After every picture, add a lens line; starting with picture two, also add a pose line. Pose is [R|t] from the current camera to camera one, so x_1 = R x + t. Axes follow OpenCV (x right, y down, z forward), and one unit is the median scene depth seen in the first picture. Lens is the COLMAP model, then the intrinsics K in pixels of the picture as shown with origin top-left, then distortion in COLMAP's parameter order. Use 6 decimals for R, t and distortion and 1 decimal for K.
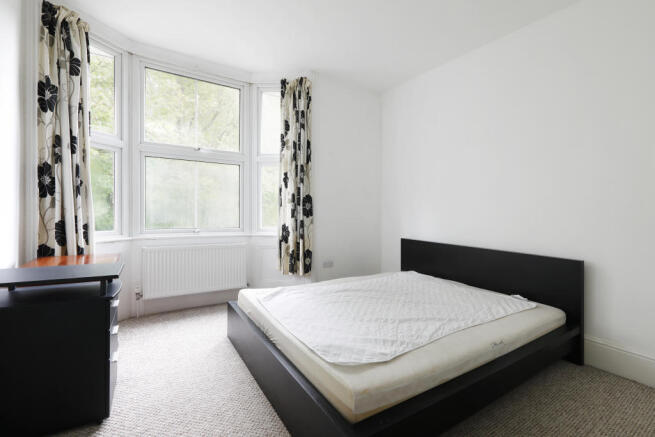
lens RADIAL K [[294.2, 0, 326.3], [0, 294.2, 212.0], [0, 0, 1]] dist [-0.002708, 0.000497]
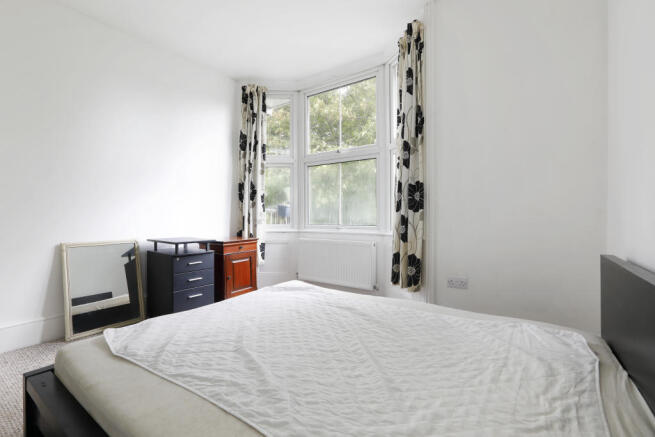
lens RADIAL K [[294.2, 0, 326.8], [0, 294.2, 225.4], [0, 0, 1]] dist [-0.002708, 0.000497]
pose [[0.387937, 0.005427, -0.921670, 0.557576], [0.001367, 0.999978, 0.006463, 0.051257], [0.921685, -0.003767, 0.387921, 0.550975]]
